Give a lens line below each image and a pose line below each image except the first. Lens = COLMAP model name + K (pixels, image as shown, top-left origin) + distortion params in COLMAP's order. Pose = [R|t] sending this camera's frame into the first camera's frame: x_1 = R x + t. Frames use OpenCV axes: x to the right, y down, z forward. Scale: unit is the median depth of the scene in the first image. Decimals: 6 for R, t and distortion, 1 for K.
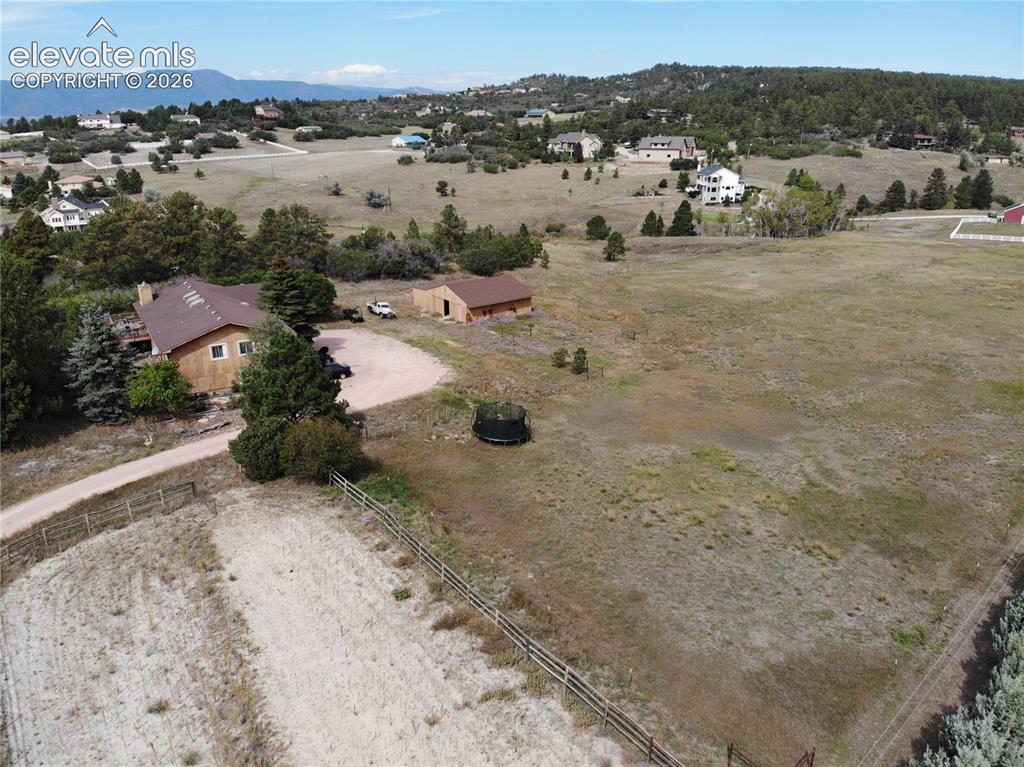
lens RADIAL K [[752.5, 0, 516.4], [0, 752.5, 393.0], [0, 0, 1]] dist [0.045325, -0.139653]
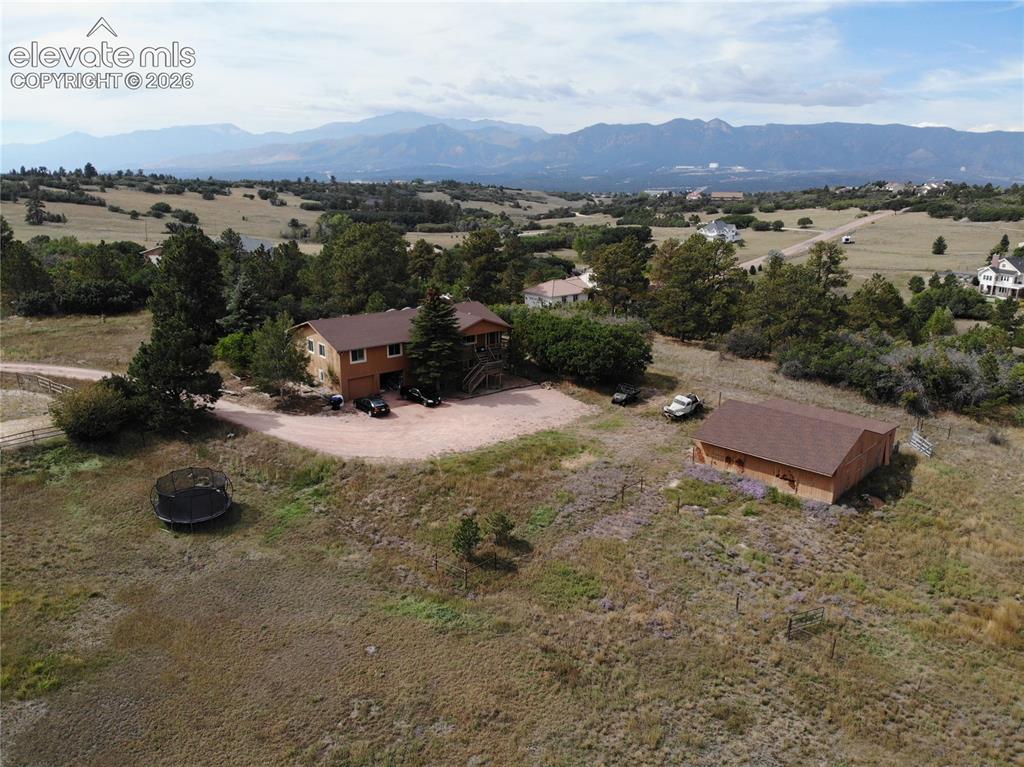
lens RADIAL K [[752.5, 0, 521.3], [0, 752.5, 400.6], [0, 0, 1]] dist [0.045325, -0.139653]
pose [[0.151433, 0.293500, -0.943889, 0.832932], [-0.355943, 0.907033, 0.224934, -0.389747], [0.922157, 0.301908, 0.241823, 1.181048]]
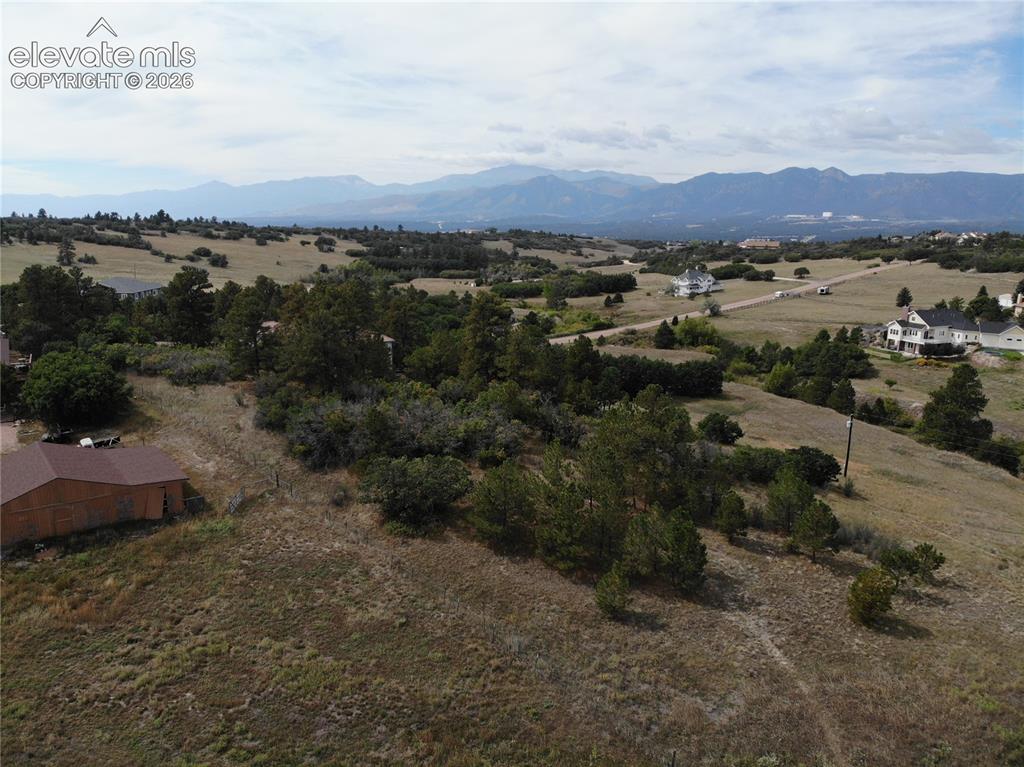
lens RADIAL K [[752.5, 0, 519.5], [0, 752.5, 398.0], [0, 0, 1]] dist [0.045325, -0.139653]
pose [[-0.000224, 0.235371, -0.971906, 0.868575], [-0.359768, 0.906810, 0.219689, -0.797296], [0.933042, 0.349710, 0.084475, 2.264294]]
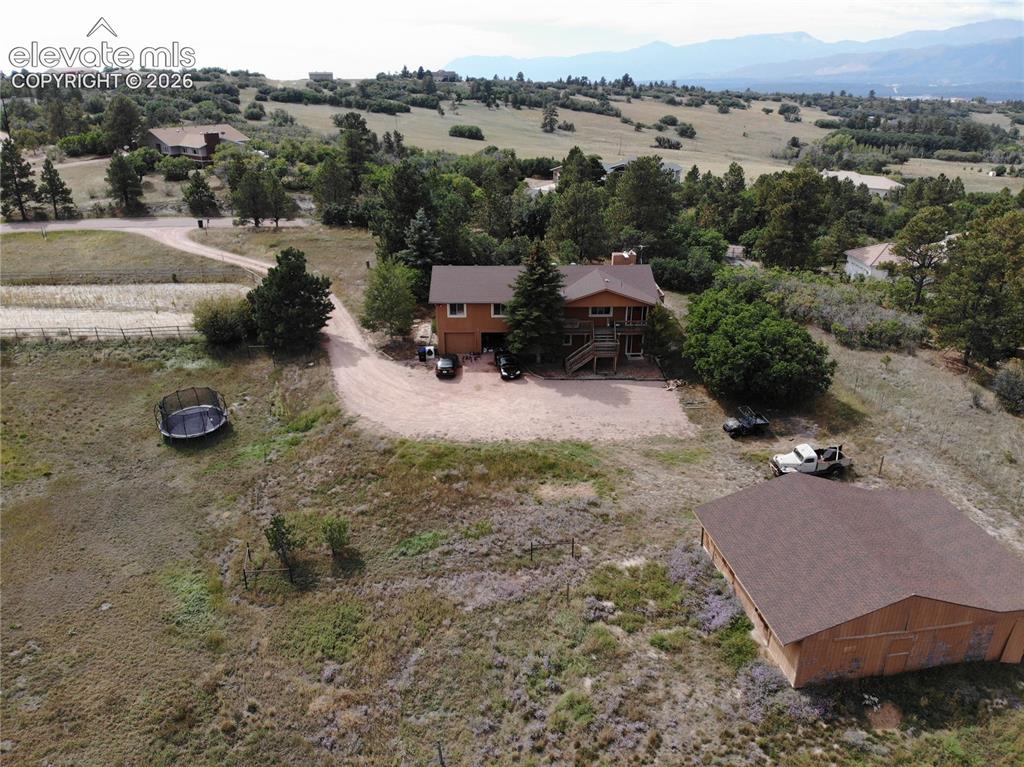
lens RADIAL K [[752.5, 0, 518.8], [0, 752.5, 390.1], [0, 0, 1]] dist [0.045325, -0.139653]
pose [[-0.507256, 0.333758, -0.794542, 0.527378], [-0.301040, 0.795259, 0.526250, -0.622297], [0.807507, 0.506132, -0.302925, 1.697227]]
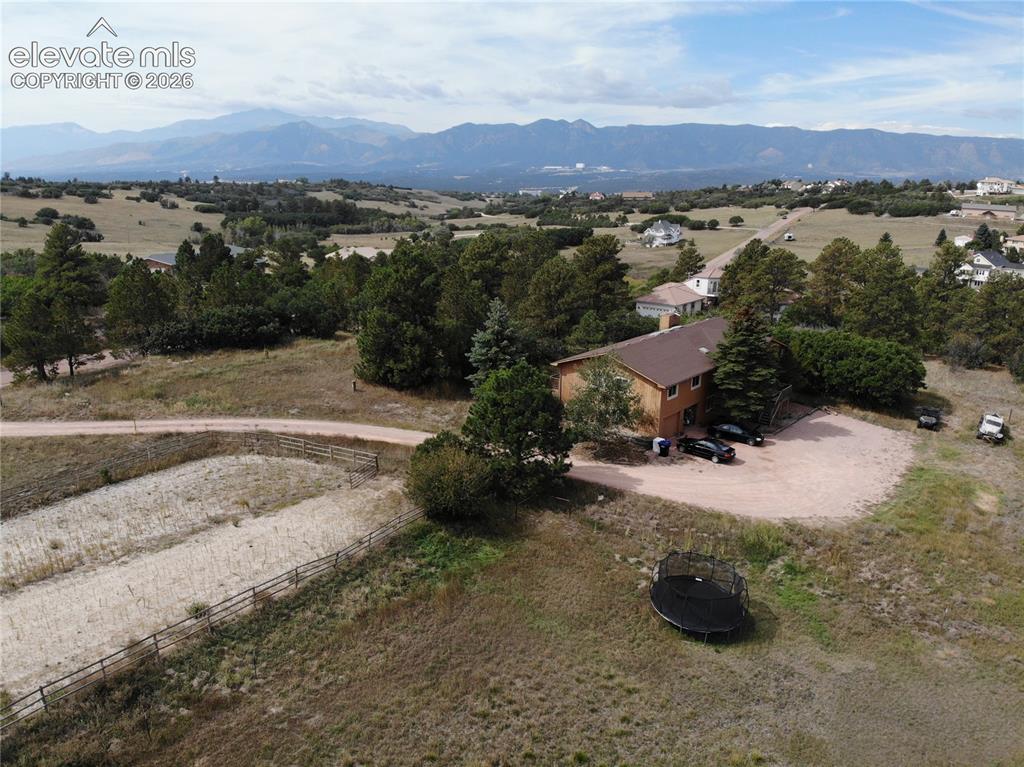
lens RADIAL K [[752.5, 0, 524.6], [0, 752.5, 388.3], [0, 0, 1]] dist [0.045325, -0.139653]
pose [[0.322548, 0.268805, -0.907583, 0.503484], [-0.342524, 0.926996, 0.152824, -0.179813], [0.882406, 0.261576, 0.391073, 0.617945]]
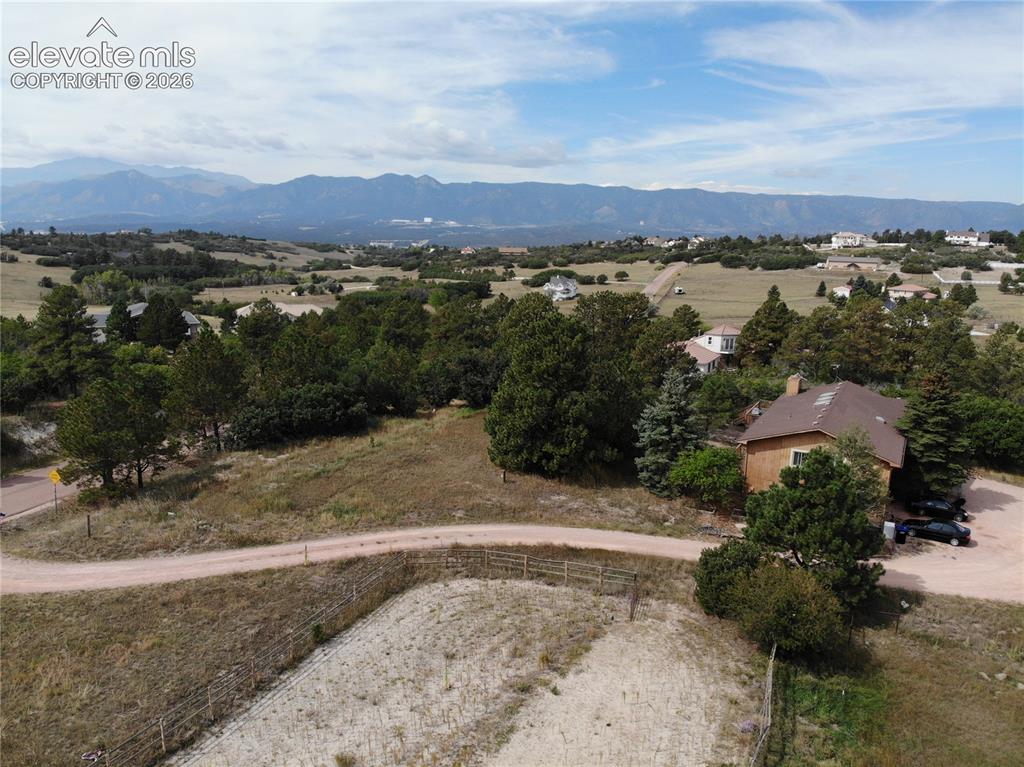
lens RADIAL K [[749.0, 0, 519.5], [0, 749.0, 375.7], [0, 0, 1]] dist [0.034379, -0.085665]
pose [[0.500524, 0.182448, -0.846279, 0.172158], [-0.325209, 0.945572, 0.011513, -0.057316], [0.802319, 0.269455, 0.532615, 0.299739]]
